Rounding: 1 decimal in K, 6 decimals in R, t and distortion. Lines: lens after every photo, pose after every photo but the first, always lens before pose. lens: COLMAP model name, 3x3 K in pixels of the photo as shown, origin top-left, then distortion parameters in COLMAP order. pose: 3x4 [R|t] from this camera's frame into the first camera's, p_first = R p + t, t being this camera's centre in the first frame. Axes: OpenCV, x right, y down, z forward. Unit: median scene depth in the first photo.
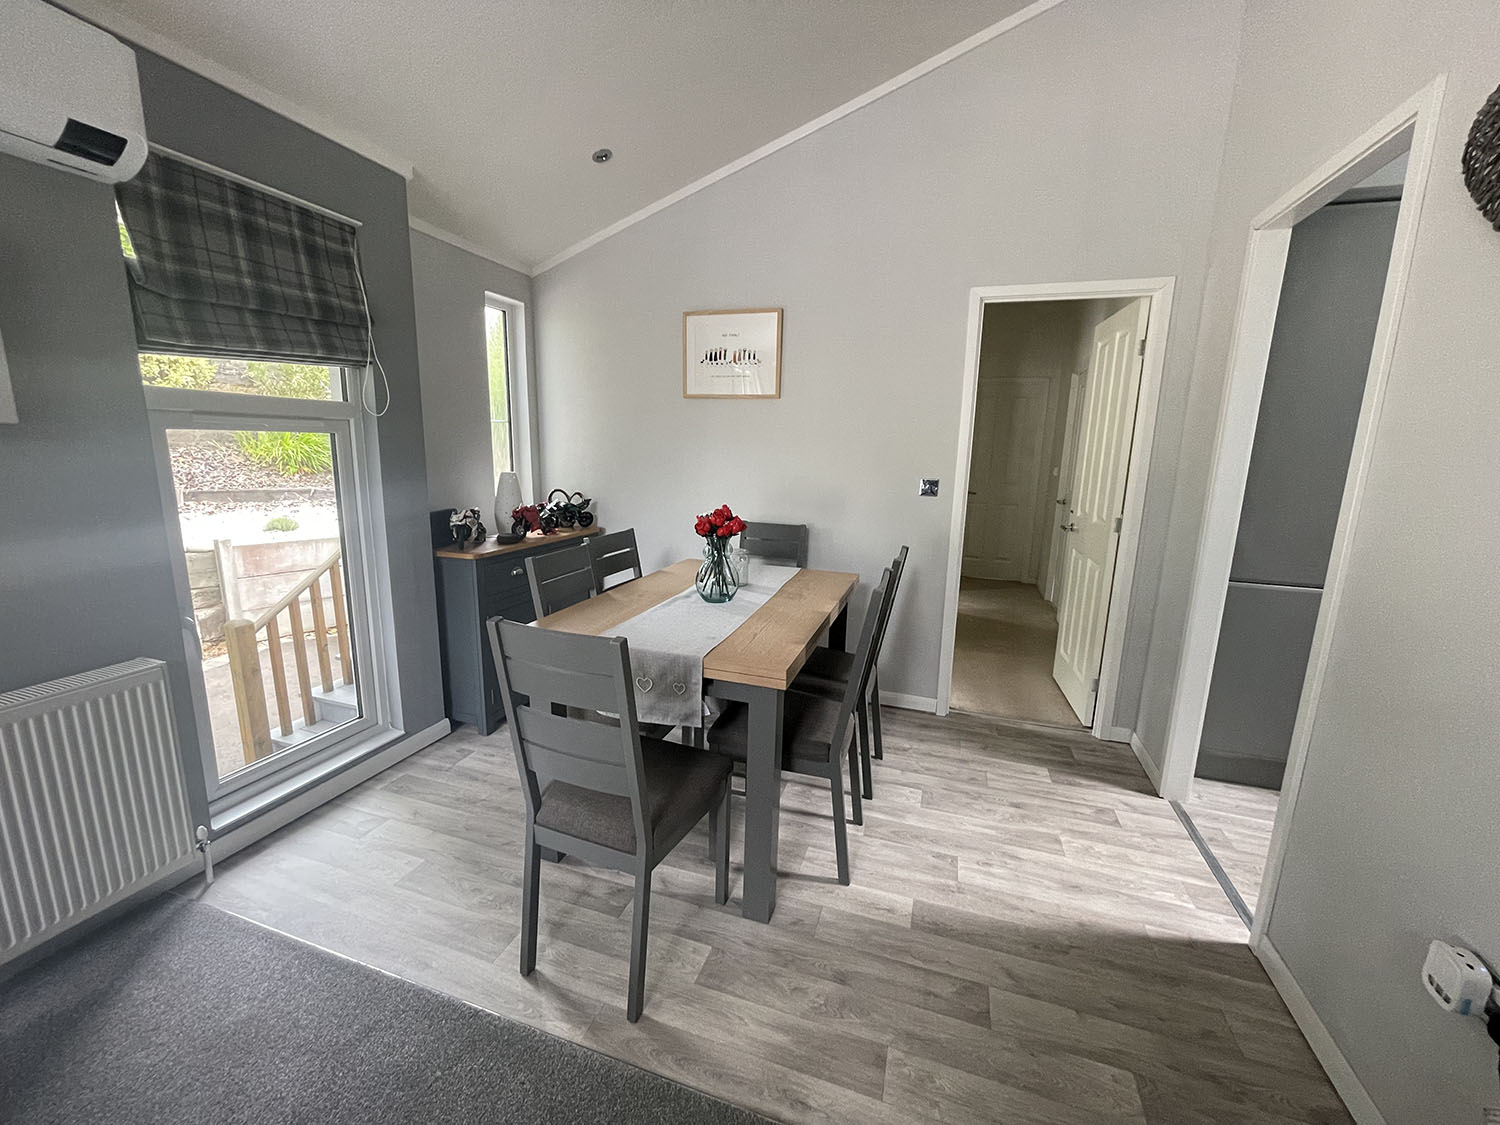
lens RADIAL K [[603.0, 0, 750.0], [0, 603.0, 562.5], [0, 0, 1]] dist [0.000760, 0.000152]
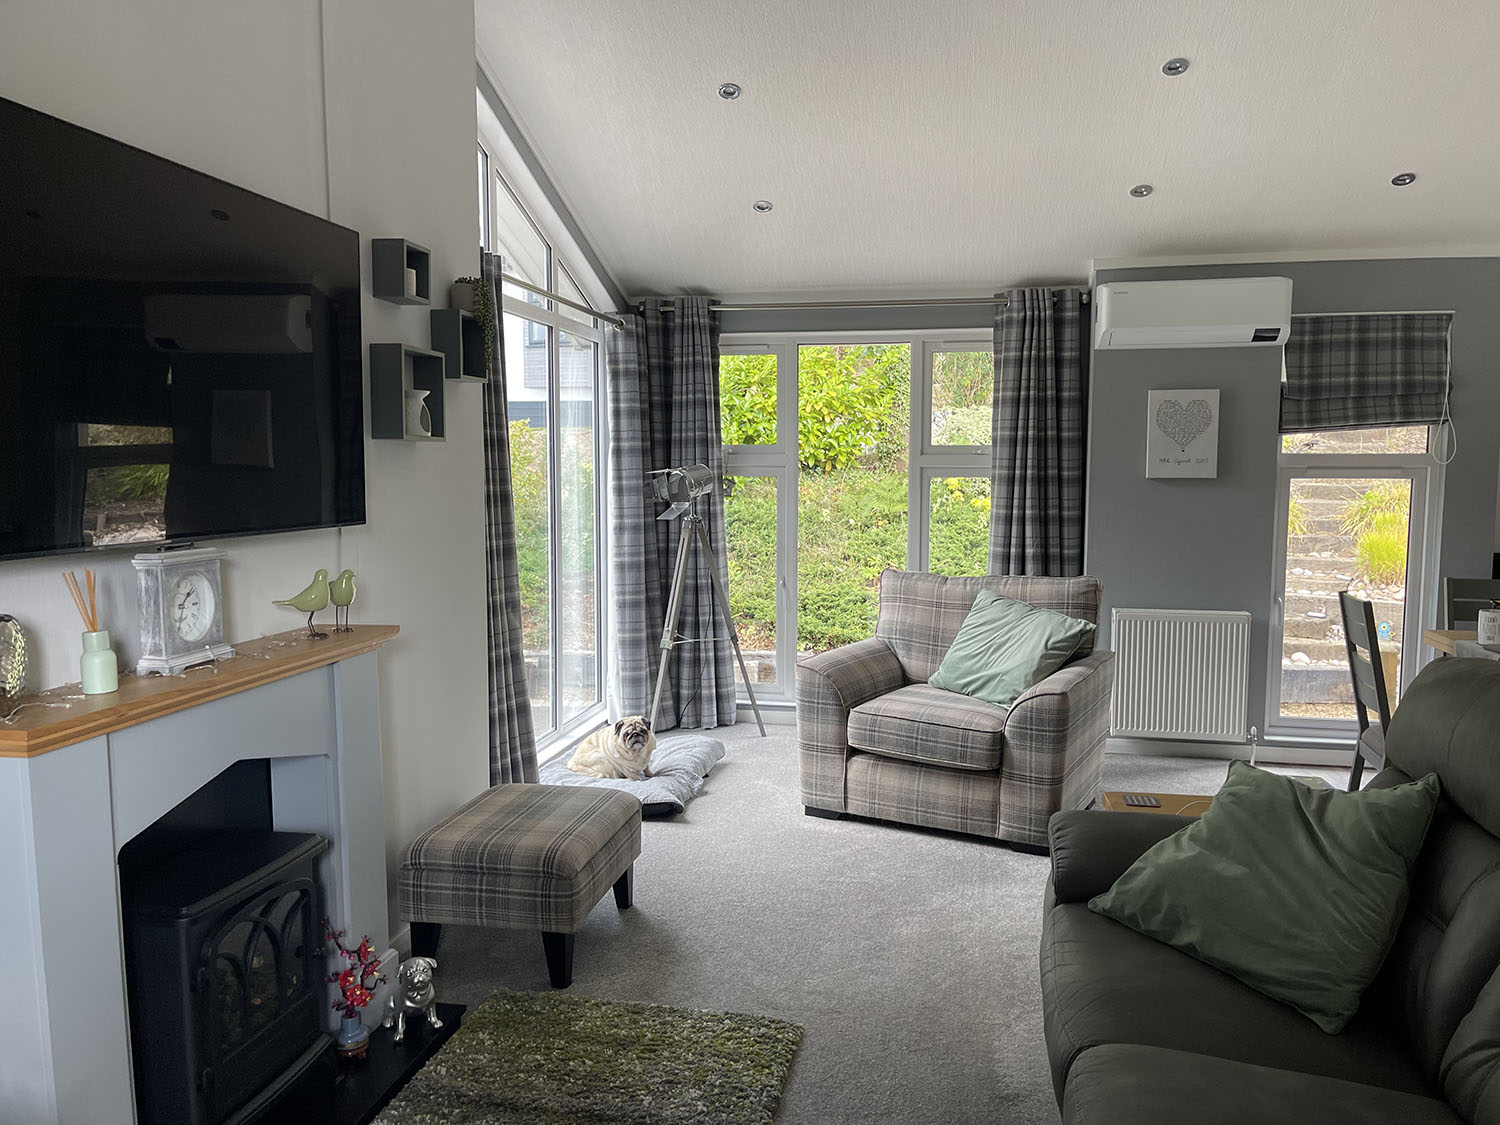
lens RADIAL K [[1087.9, 0, 750.0], [0, 1087.9, 562.5], [0, 0, 1]] dist [0.002718, 0.001071]
pose [[0.118213, 0.060786, -0.991126, 1.589688], [-0.186134, 0.981789, 0.038013, 0.138710], [0.975387, 0.179988, 0.127374, -0.662632]]
